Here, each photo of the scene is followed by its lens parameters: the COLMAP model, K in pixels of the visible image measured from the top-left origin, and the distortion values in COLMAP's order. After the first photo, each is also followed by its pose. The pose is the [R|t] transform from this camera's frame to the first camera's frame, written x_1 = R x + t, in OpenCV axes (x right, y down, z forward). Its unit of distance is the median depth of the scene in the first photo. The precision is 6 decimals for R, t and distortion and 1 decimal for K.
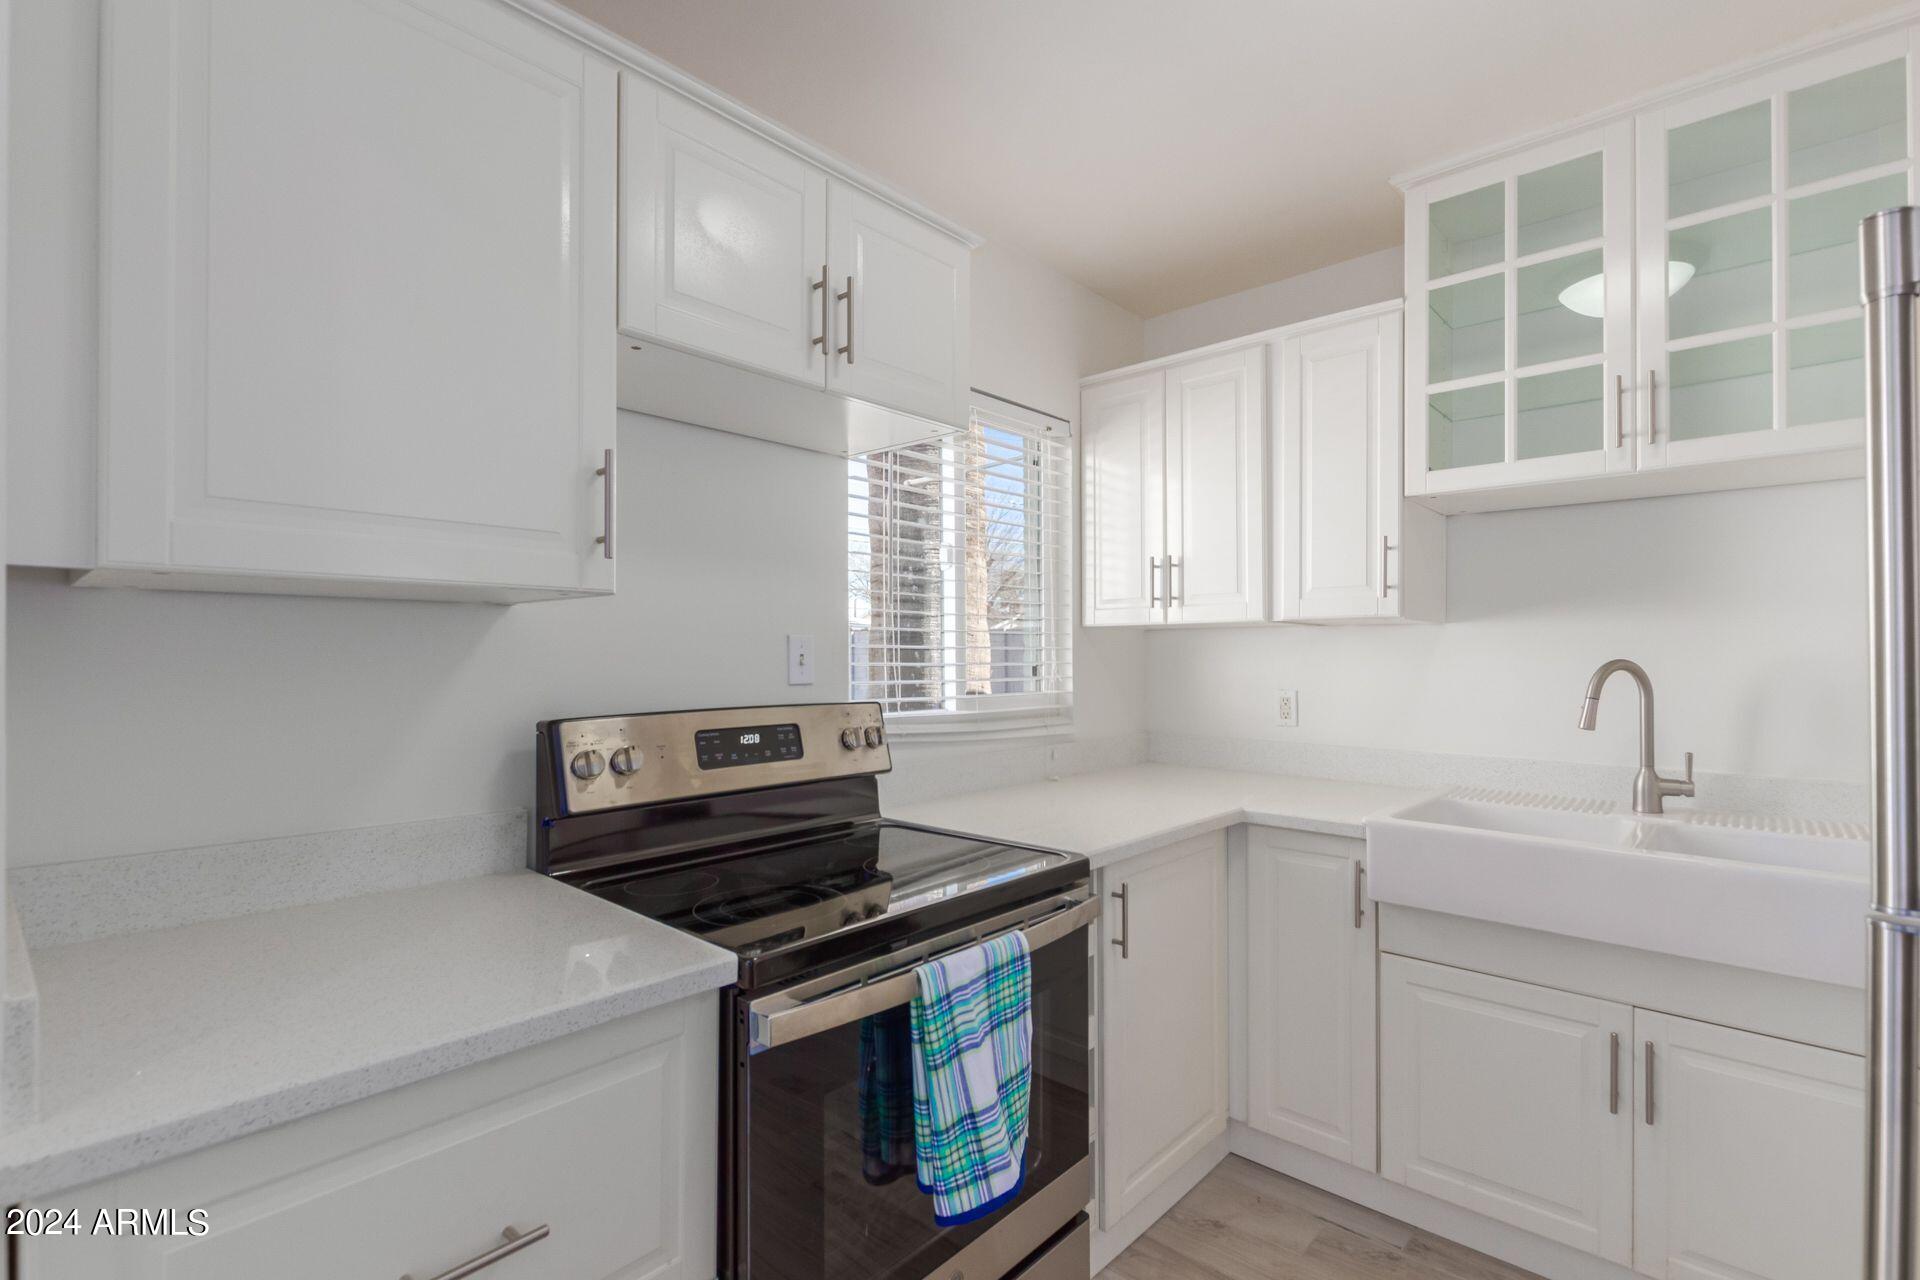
lens RADIAL K [[878.1, 0, 956.2], [0, 878.1, 647.7], [0, 0, 1]] dist [0.003191, -0.000530]
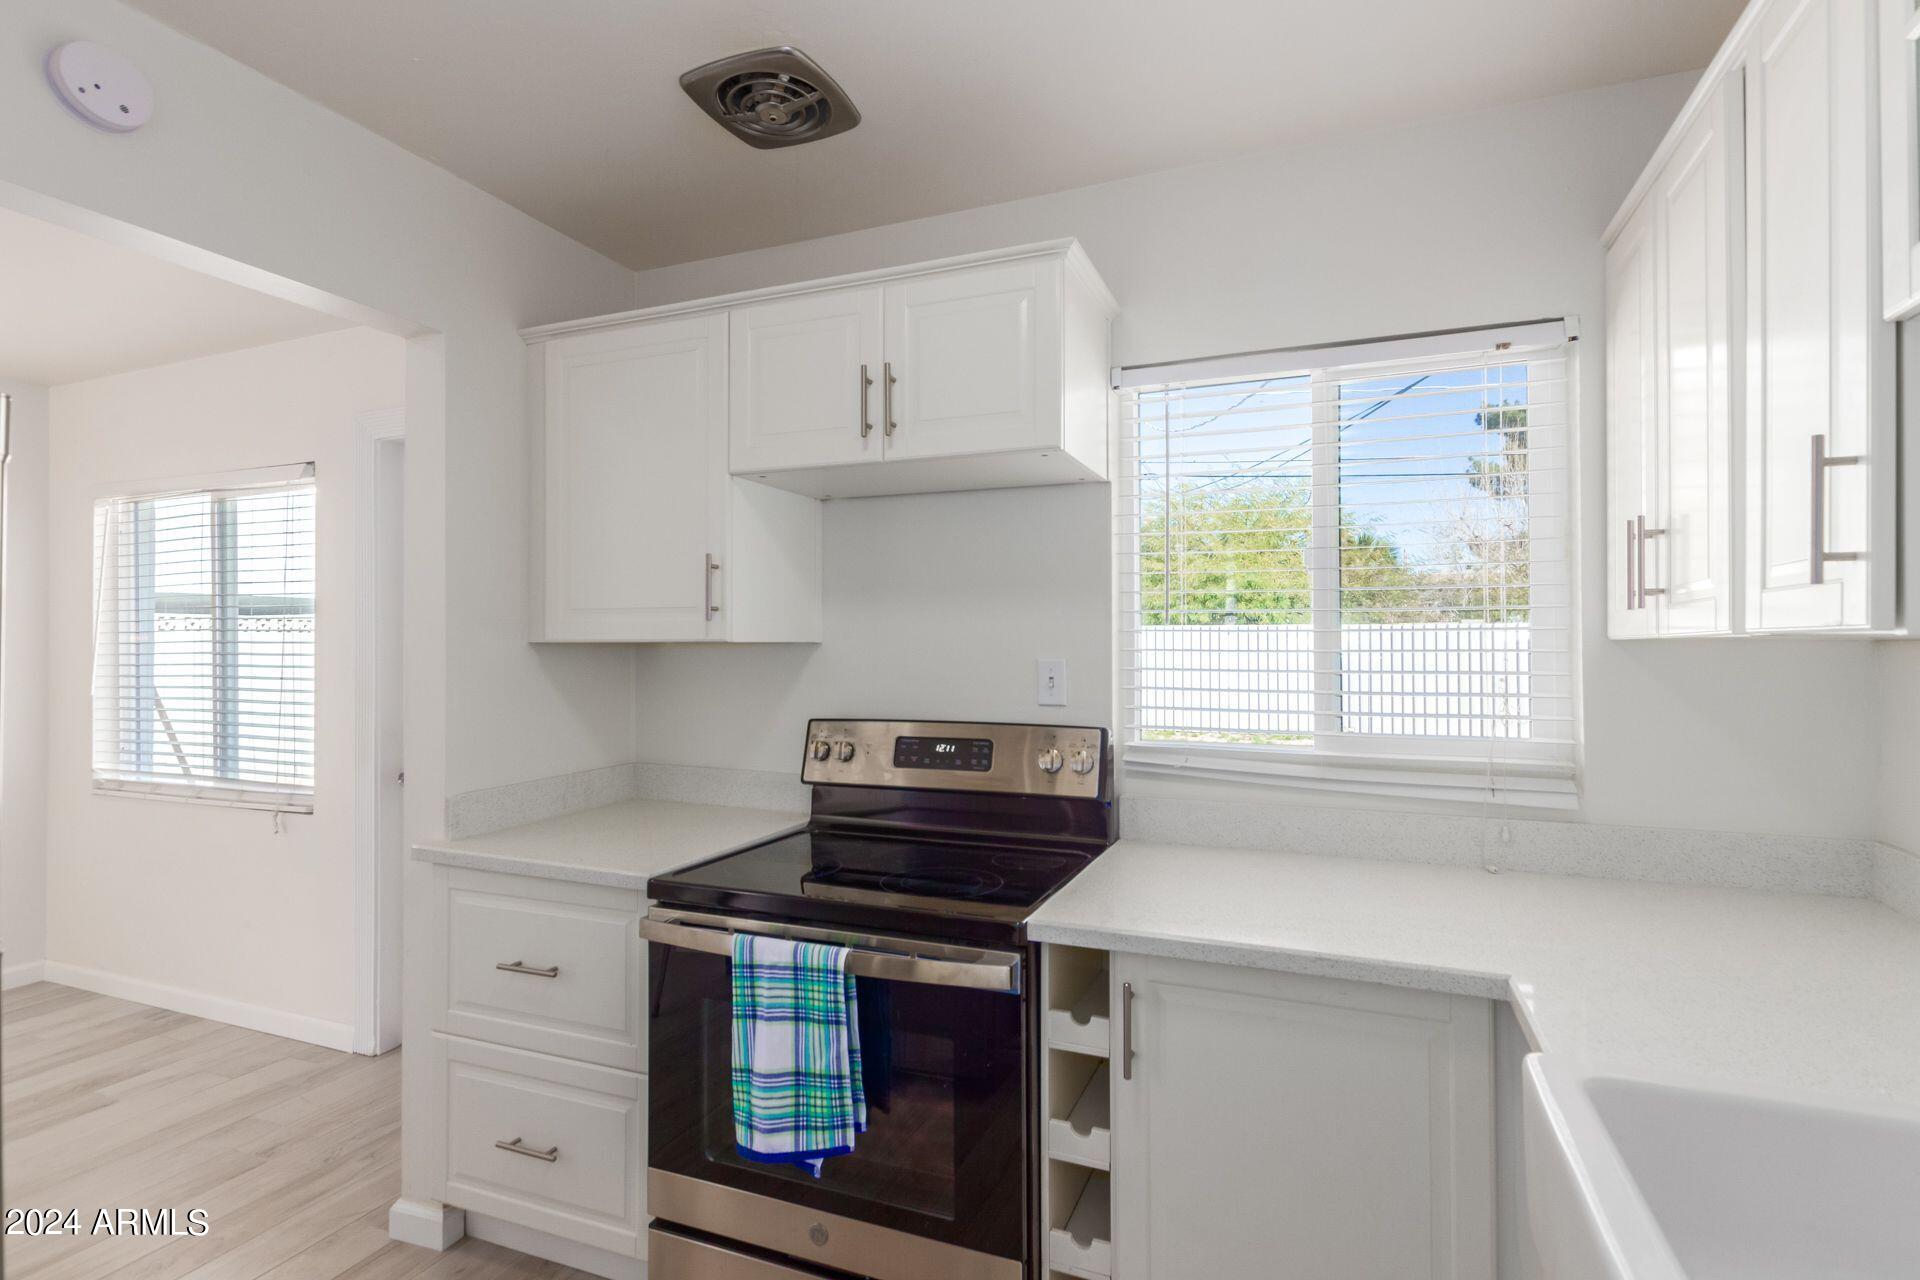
lens RADIAL K [[884.8, 0, 972.1], [0, 884.8, 642.0], [0, 0, 1]] dist [0.000176, -0.000681]
pose [[0.364754, -0.001240, -0.931103, 0.781227], [0.007281, 0.999972, 0.001520, -0.036386], [0.931075, -0.007334, 0.364753, 0.519997]]
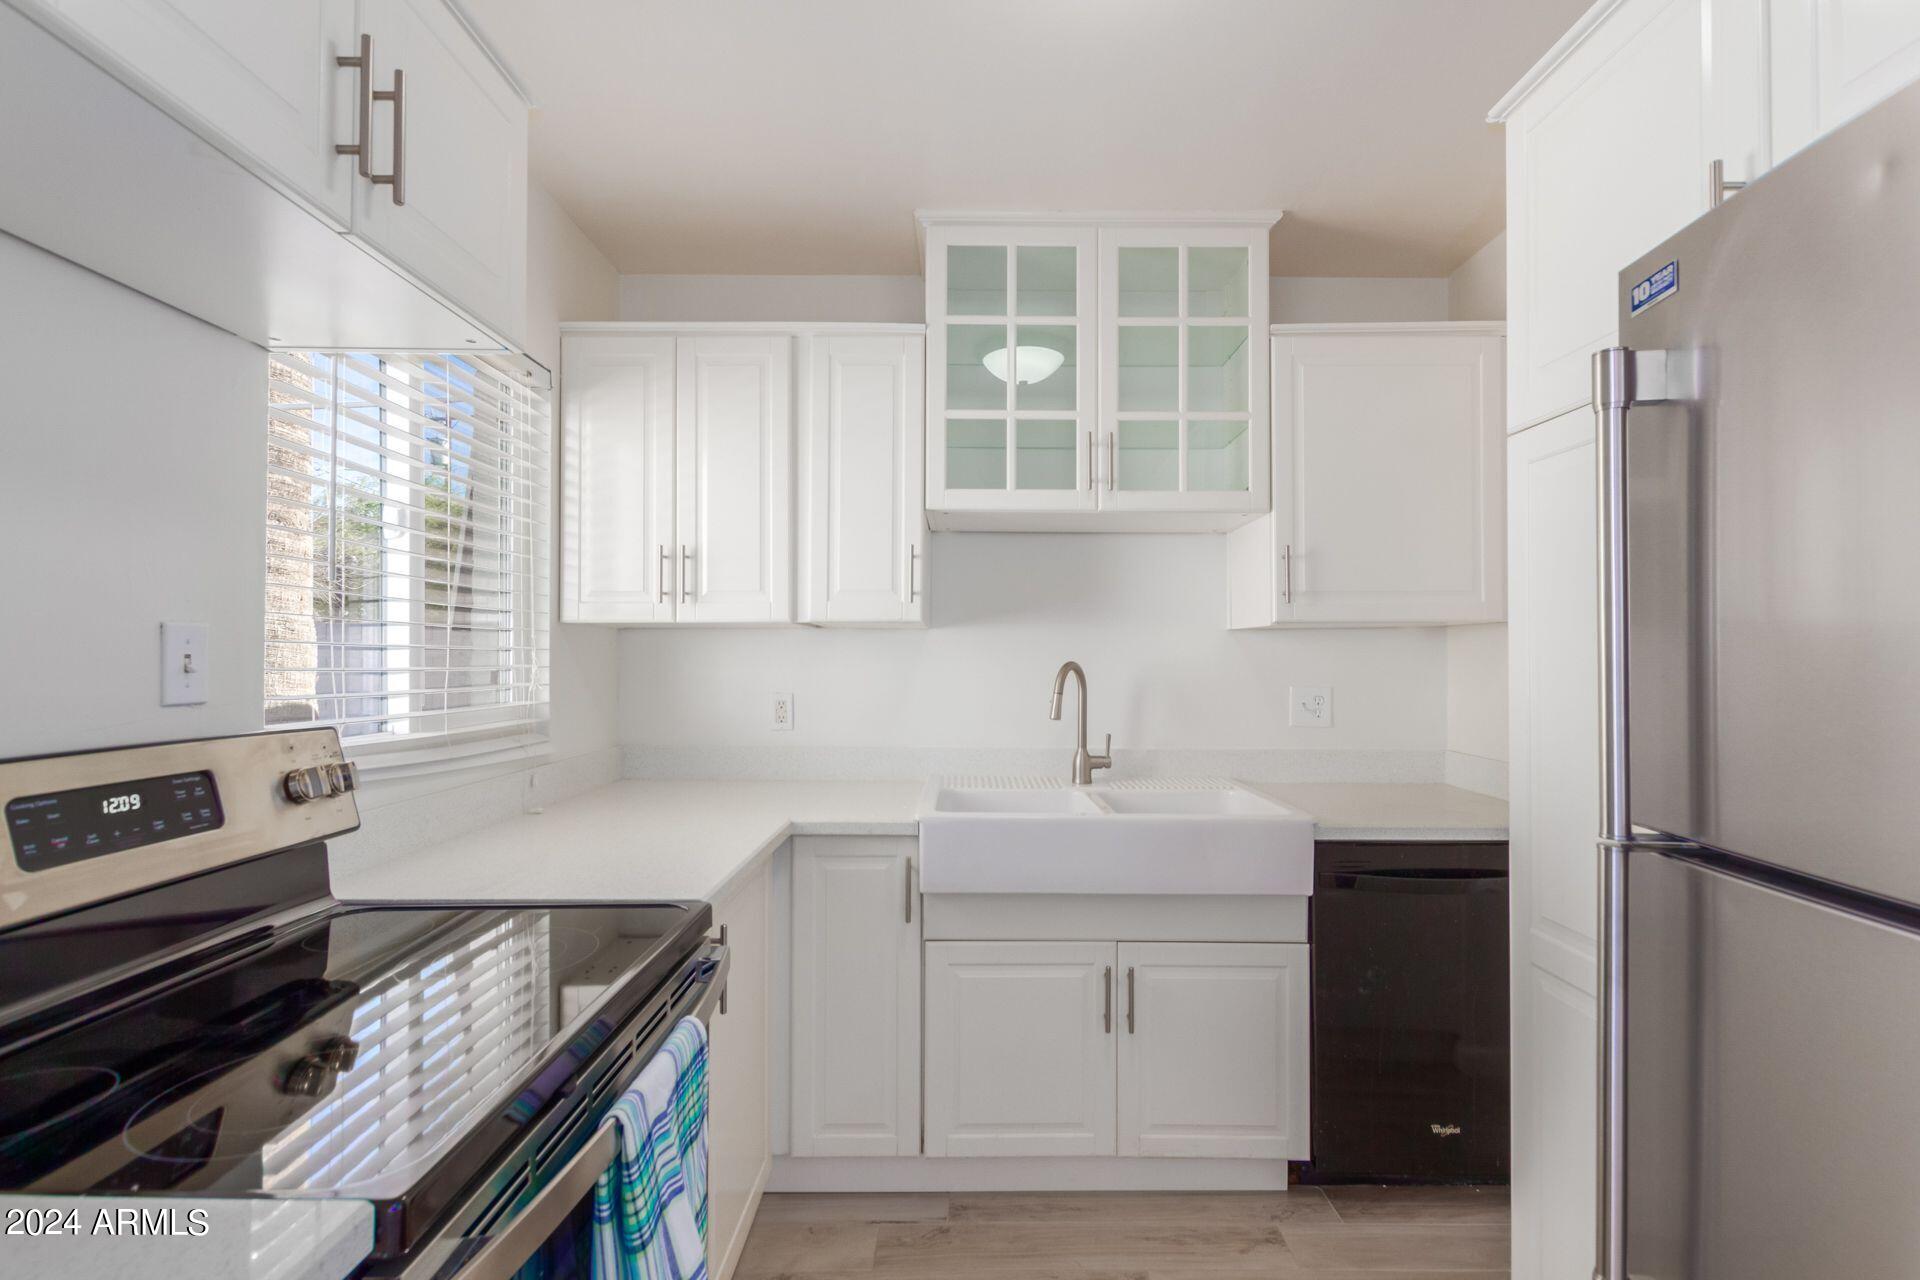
lens RADIAL K [[884.8, 0, 972.1], [0, 884.8, 642.0], [0, 0, 1]] dist [0.000176, -0.000681]
pose [[0.734495, 0.013733, 0.678475, -0.191882], [-0.007271, 0.999897, -0.012367, 0.002476], [-0.678575, 0.004150, 0.734519, 0.184123]]
